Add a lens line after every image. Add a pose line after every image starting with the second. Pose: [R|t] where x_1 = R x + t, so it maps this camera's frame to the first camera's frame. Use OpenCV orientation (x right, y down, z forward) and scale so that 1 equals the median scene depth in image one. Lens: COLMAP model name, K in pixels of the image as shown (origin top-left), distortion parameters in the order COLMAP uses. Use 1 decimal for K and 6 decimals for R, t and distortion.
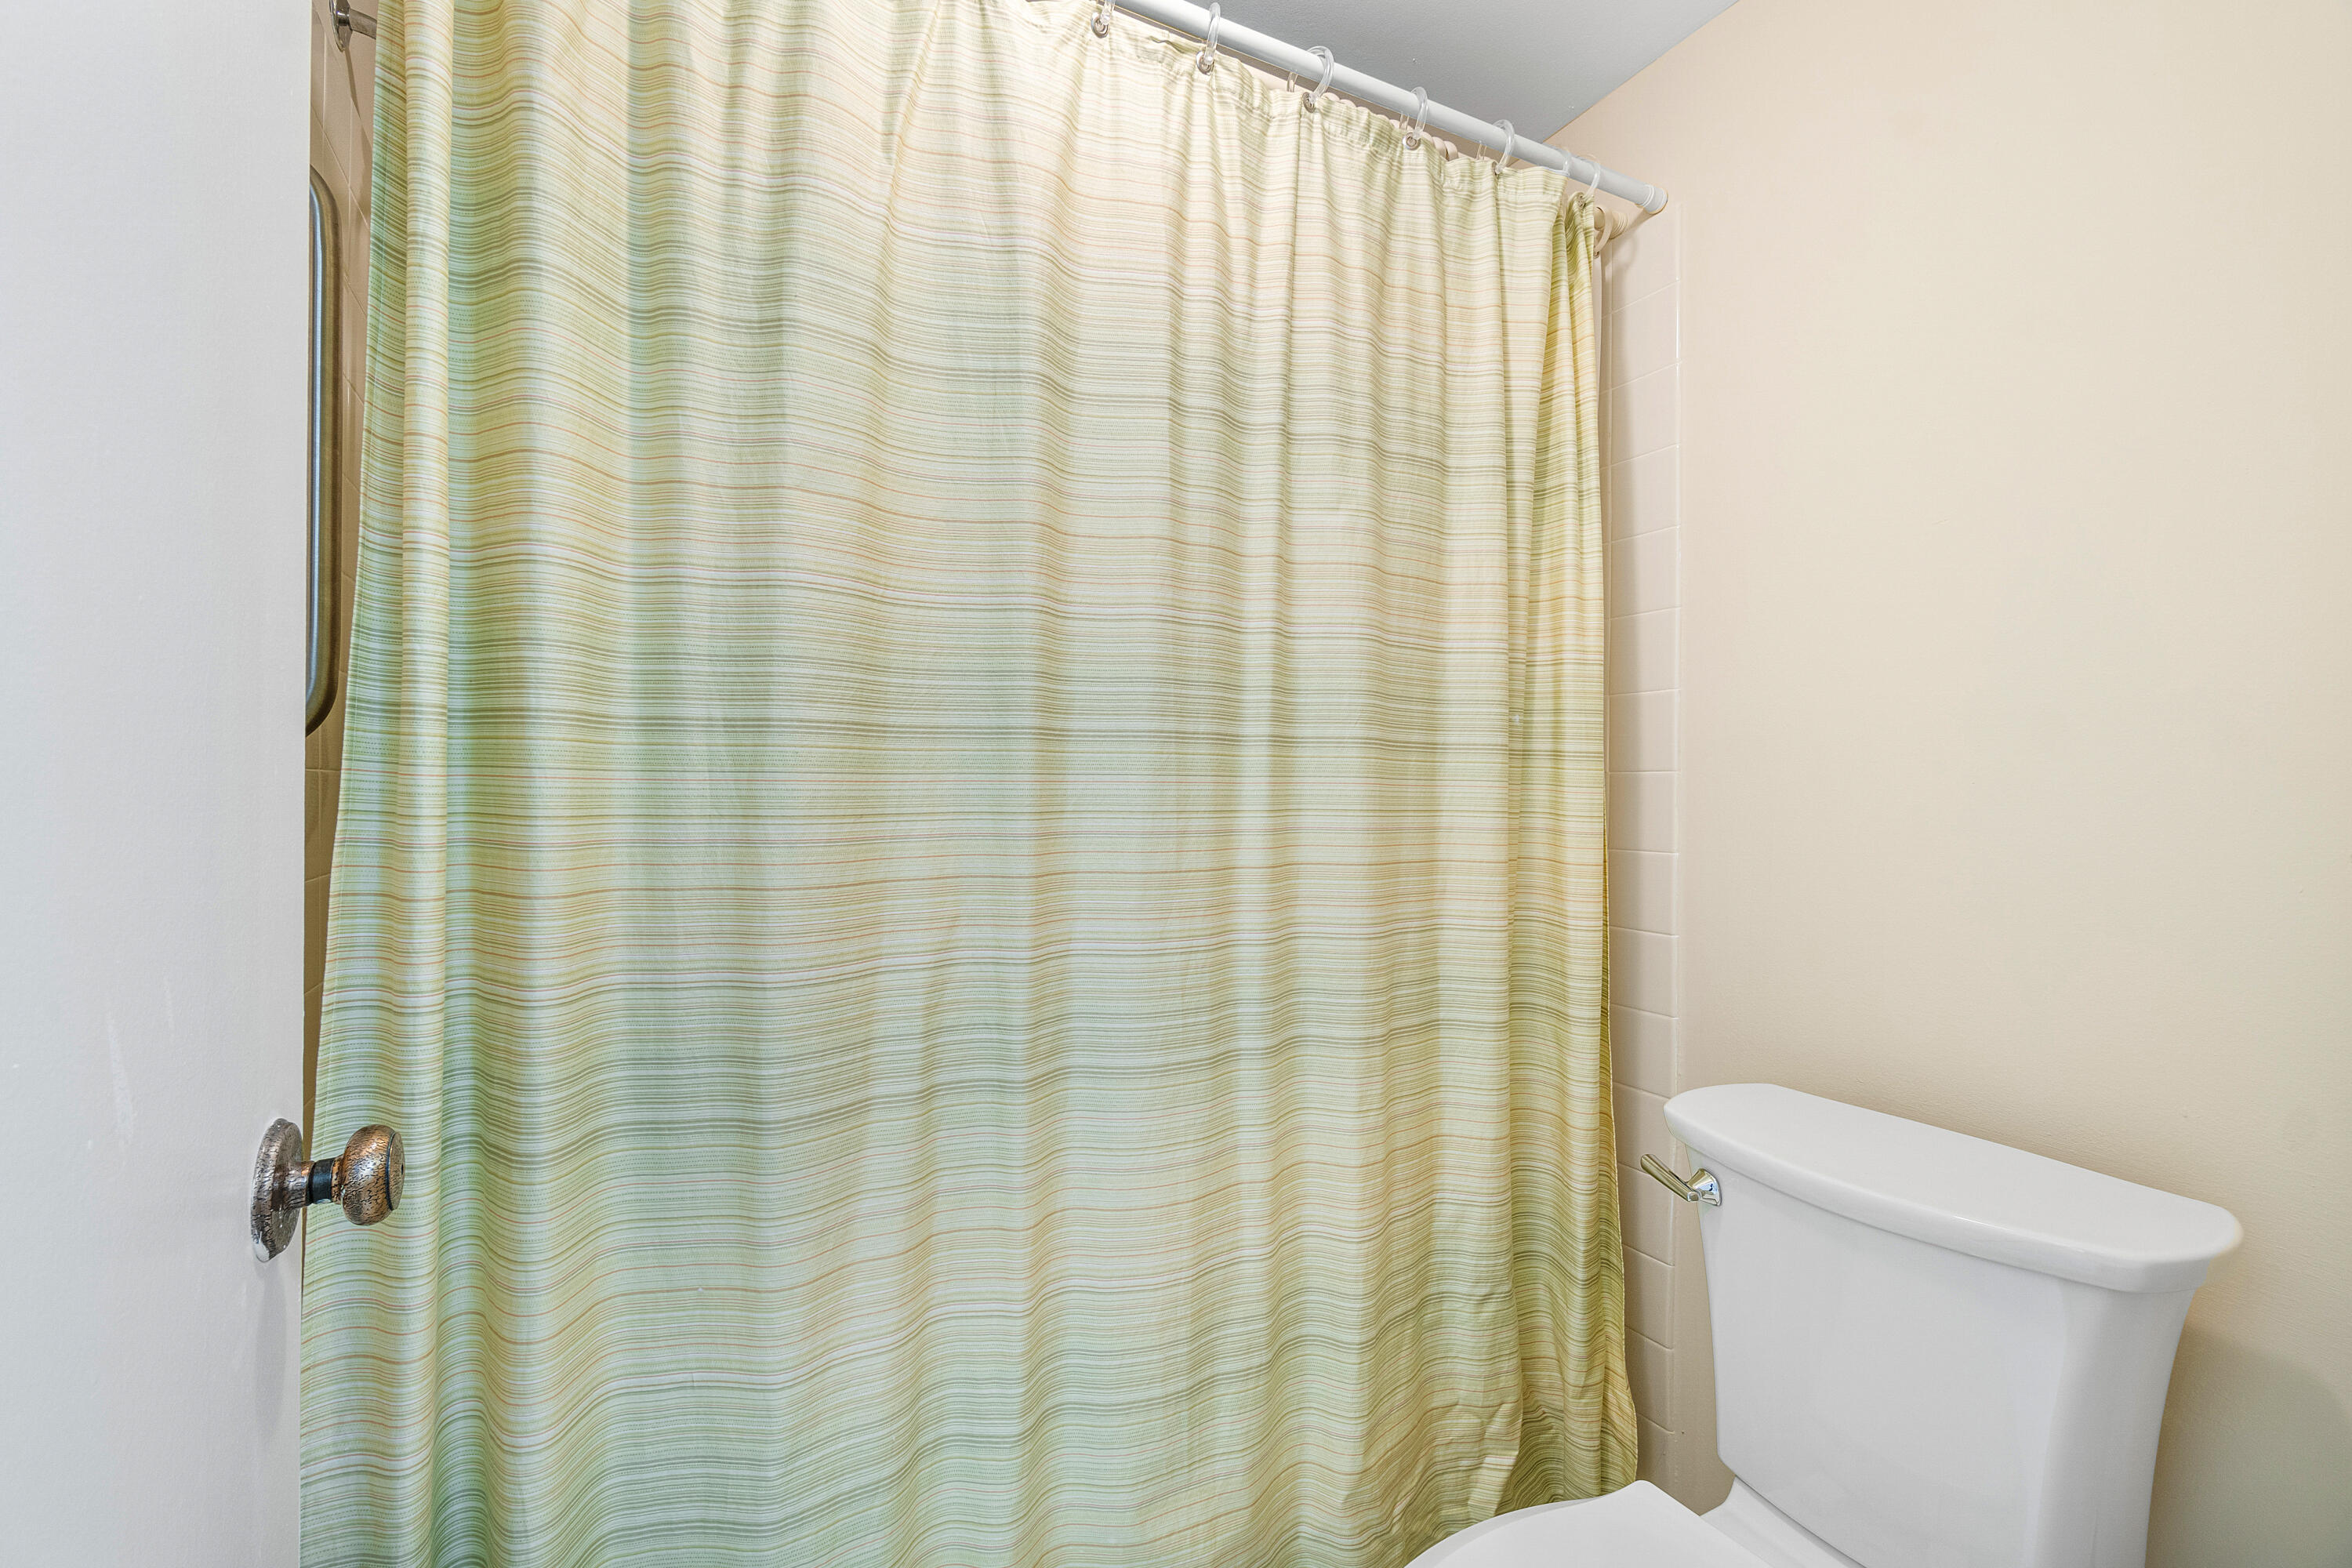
lens RADIAL K [[1029.4, 0, 1175.7], [0, 1029.4, 795.4], [0, 0, 1]] dist [-0.008643, 0.001694]
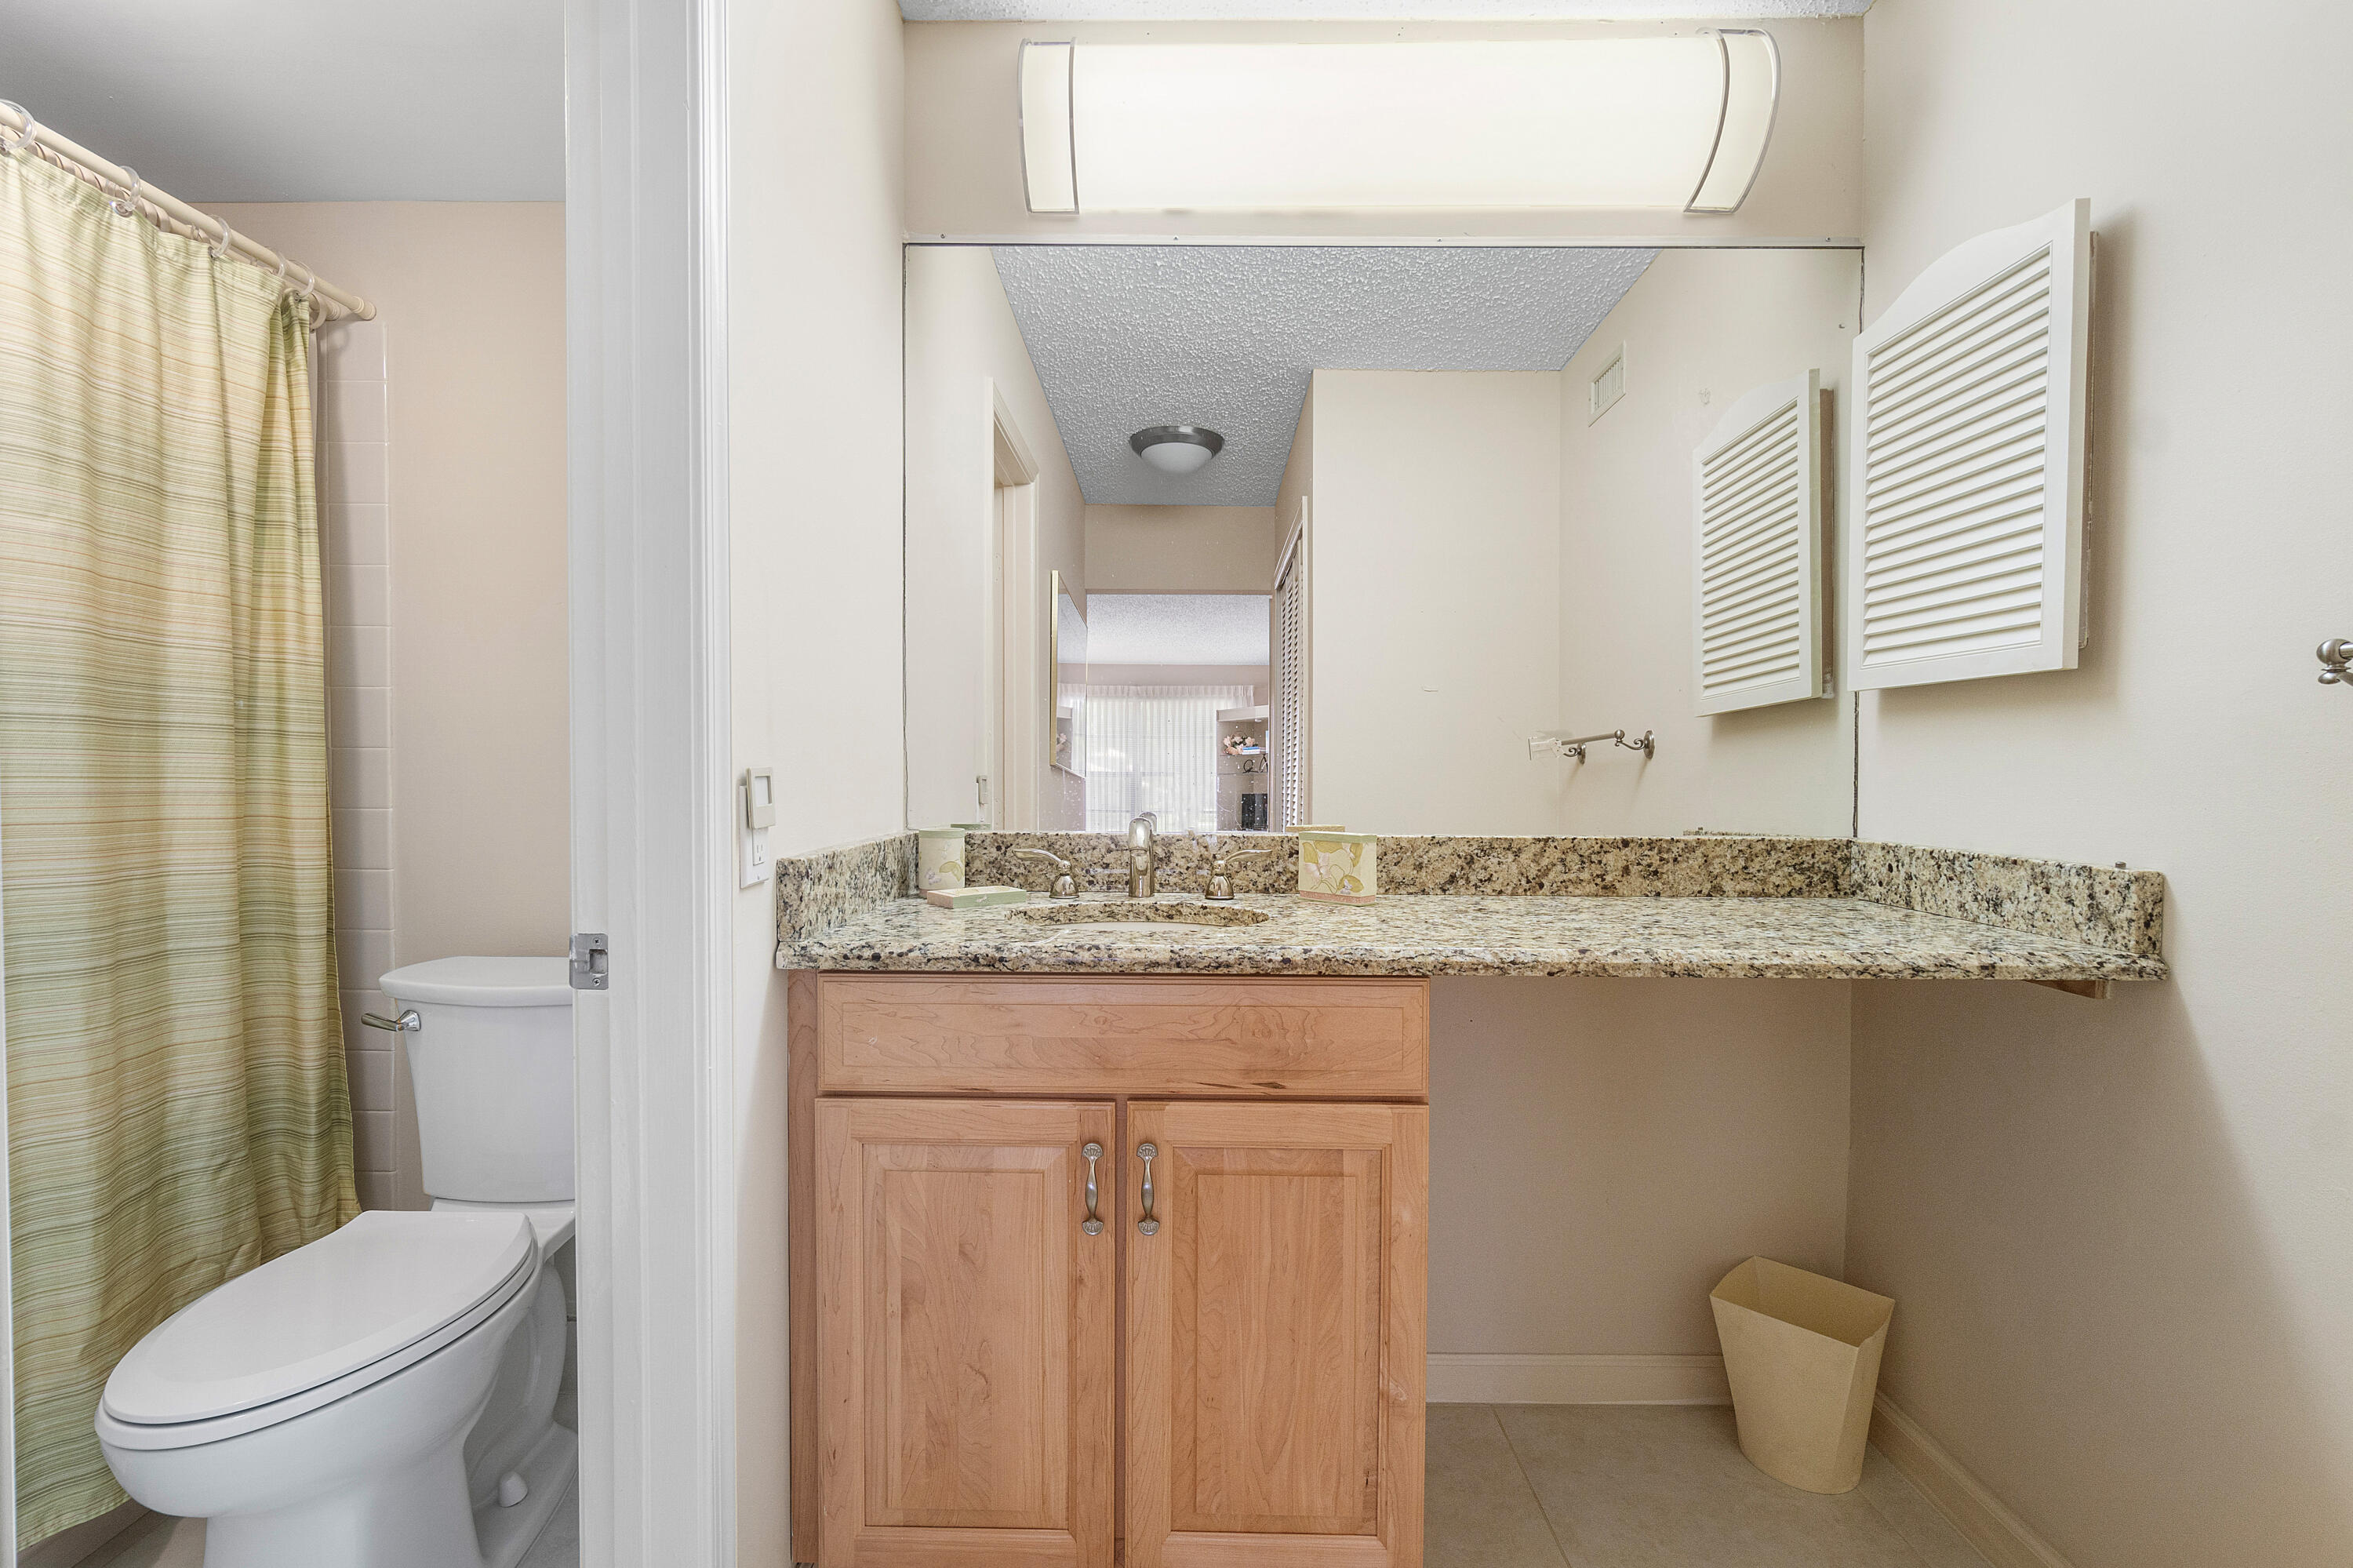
lens RADIAL K [[1029.9, 0, 1174.3], [0, 1029.9, 793.2], [0, 0, 1]] dist [-0.008643, 0.001694]
pose [[0.468702, -0.020803, 0.883111, -0.248124], [0.002349, 0.999748, 0.022304, 0.009131], [-0.883353, -0.008380, 0.468633, -0.610903]]
